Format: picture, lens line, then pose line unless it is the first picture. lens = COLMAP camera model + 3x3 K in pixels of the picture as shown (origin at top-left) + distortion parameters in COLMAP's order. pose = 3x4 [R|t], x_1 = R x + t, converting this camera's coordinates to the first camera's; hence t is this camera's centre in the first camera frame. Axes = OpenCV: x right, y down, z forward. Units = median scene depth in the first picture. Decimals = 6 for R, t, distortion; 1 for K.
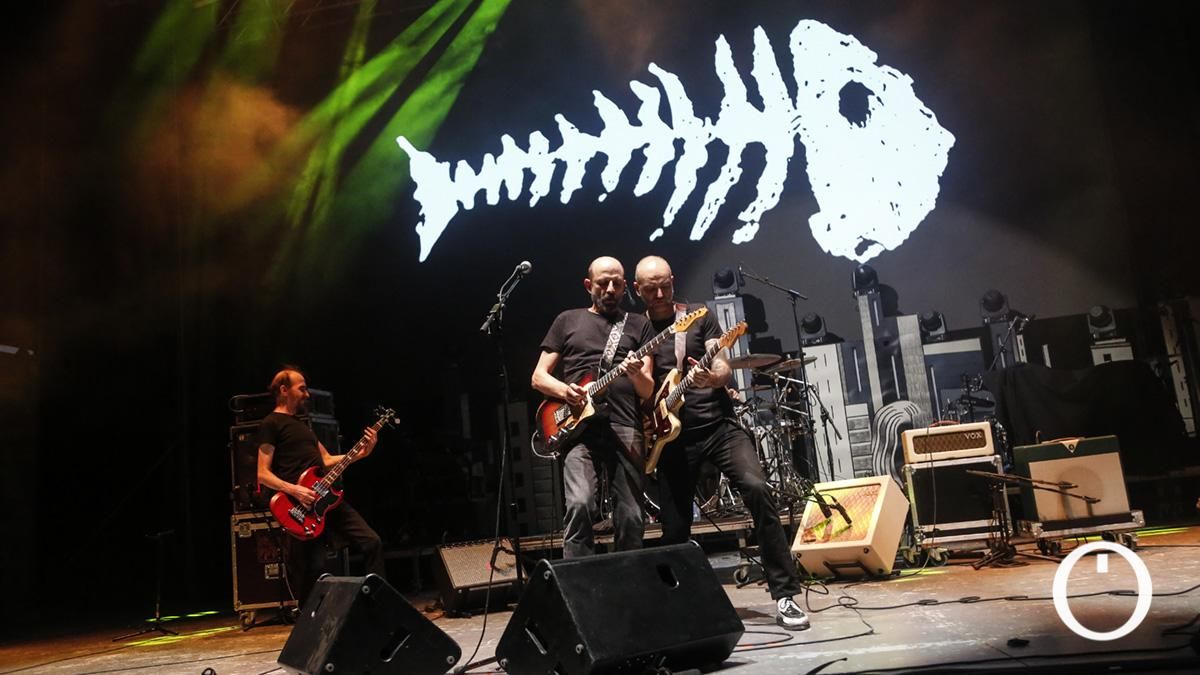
lens RADIAL K [[1107.2, 0, 600.0], [0, 1107.2, 337.5], [0, 0, 1]] dist [-0.008348, 0.000785]
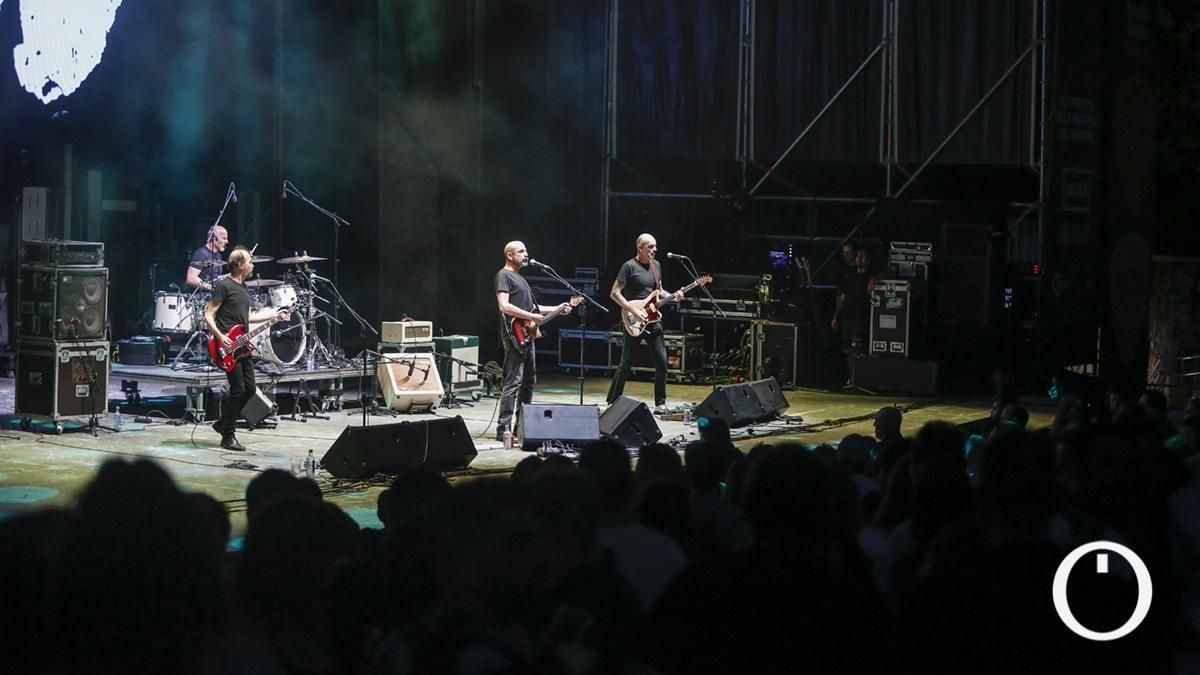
lens RADIAL K [[2642.9, 0, 600.0], [0, 2642.9, 337.5], [0, 0, 1]] dist [-0.037805, 0.528913]
pose [[0.367456, 0.060023, 0.928102, -1.783163], [-0.216622, 0.975993, 0.022645, -0.024010], [-0.904462, -0.209369, 0.371636, -0.381655]]
